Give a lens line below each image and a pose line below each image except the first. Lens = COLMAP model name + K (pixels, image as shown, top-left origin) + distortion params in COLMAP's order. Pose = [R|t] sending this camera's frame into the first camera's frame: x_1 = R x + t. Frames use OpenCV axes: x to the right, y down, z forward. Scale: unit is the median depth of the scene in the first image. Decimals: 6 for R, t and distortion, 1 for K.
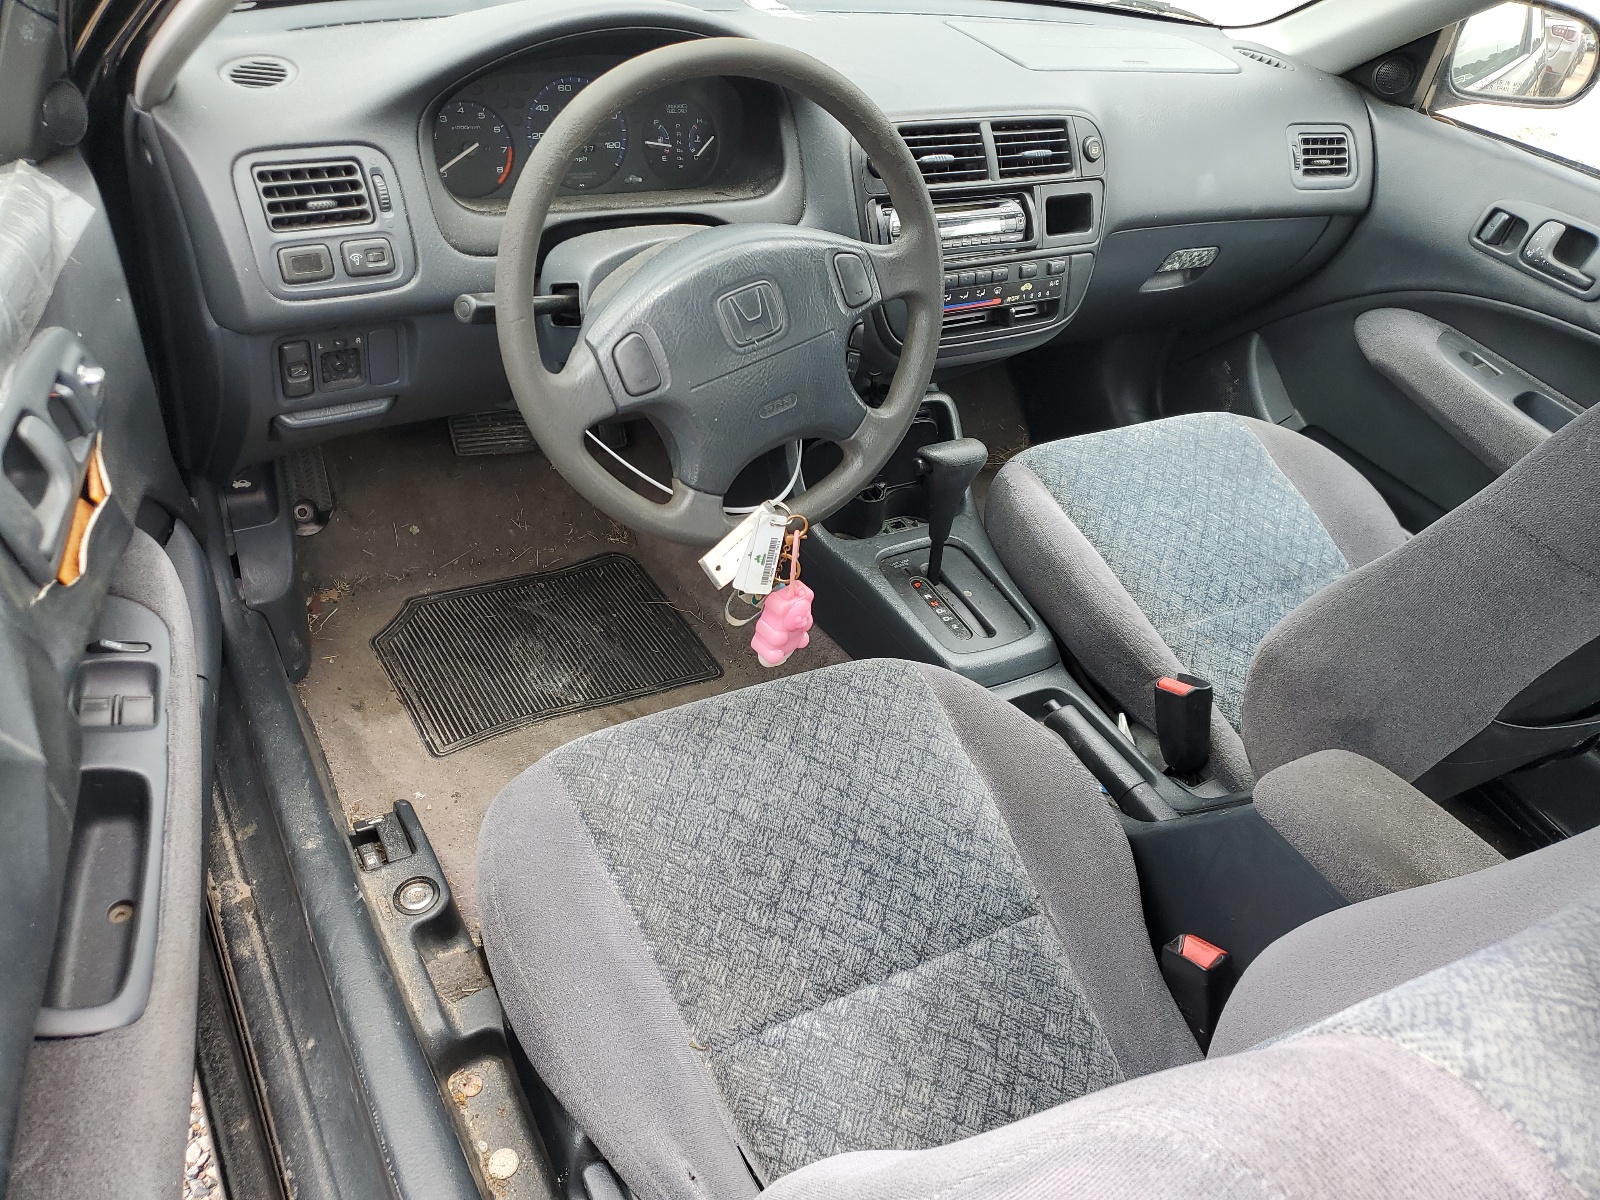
lens RADIAL K [[1223.9, 0, 800.0], [0, 1223.9, 600.0], [0, 0, 1]] dist [0.009567, 0.003657]
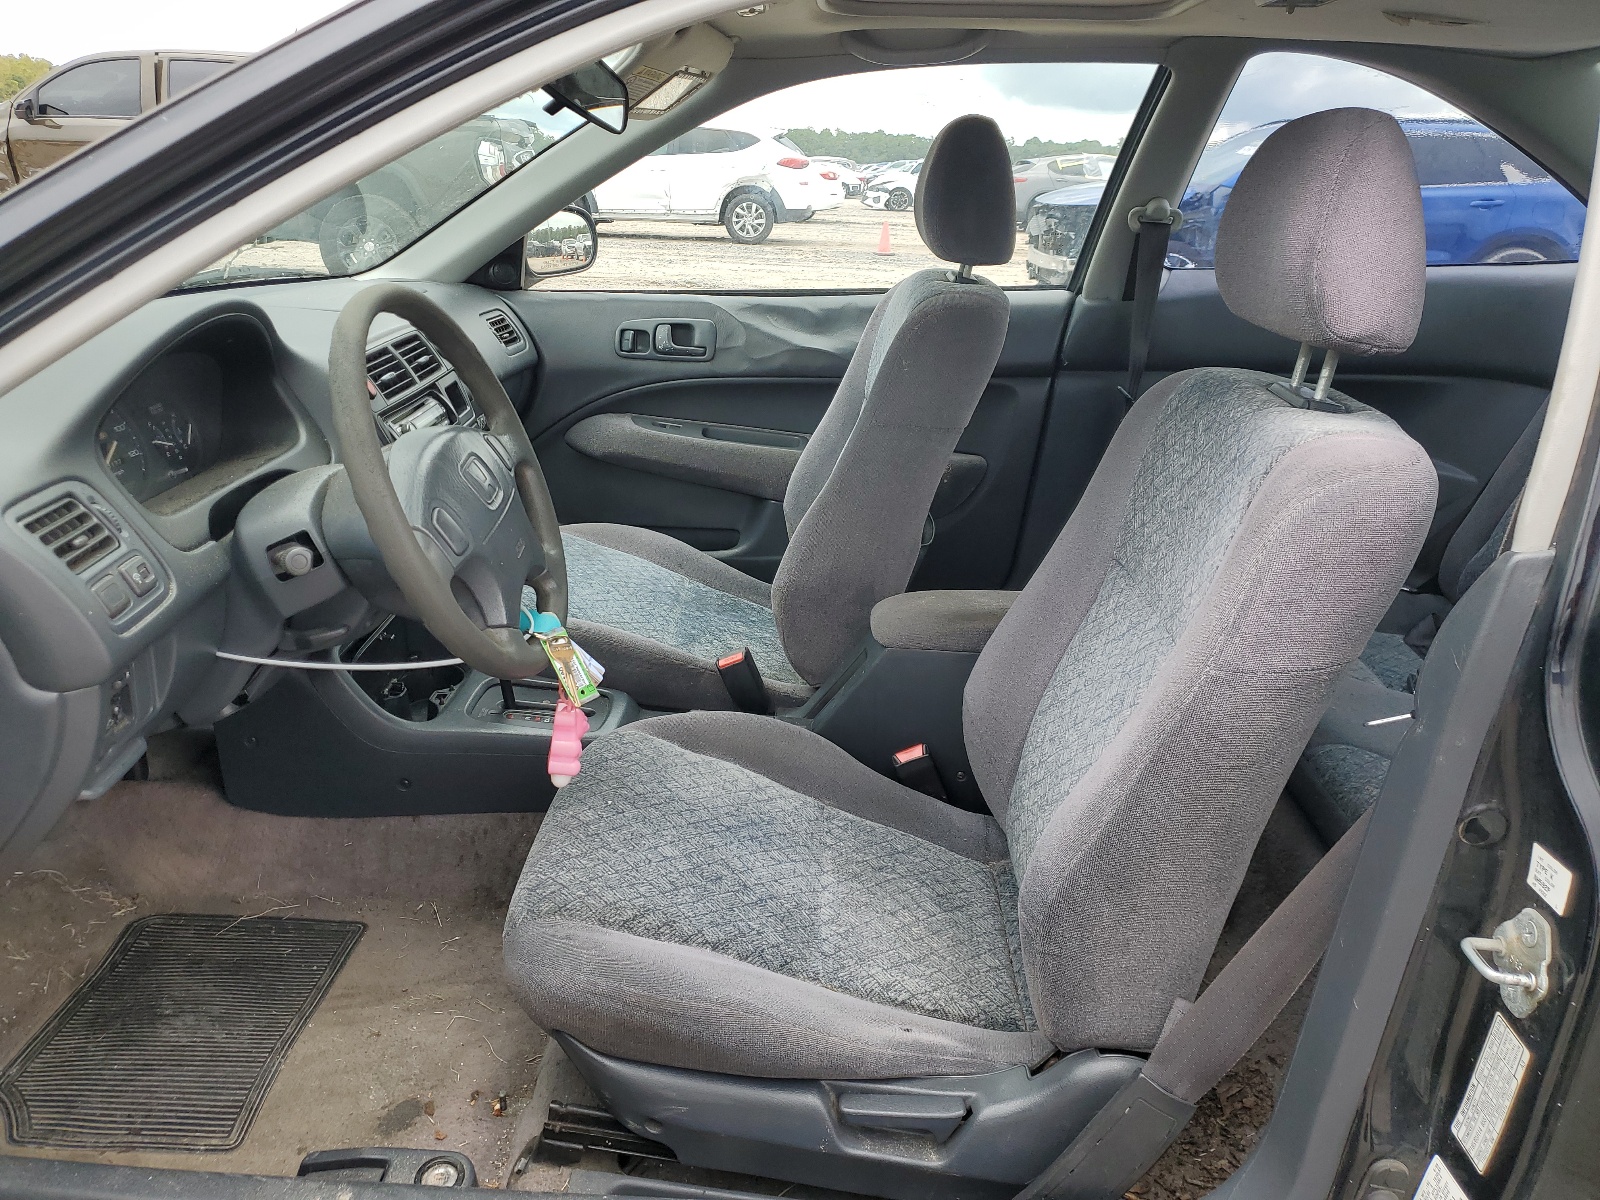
lens RADIAL K [[1223.9, 0, 800.0], [0, 1223.9, 600.0], [0, 0, 1]] dist [0.009567, 0.003657]
pose [[0.536162, -0.408087, 0.738915, -0.530709], [0.553160, 0.831081, 0.057612, -0.021278], [-0.637609, 0.377849, 0.671331, 0.018718]]
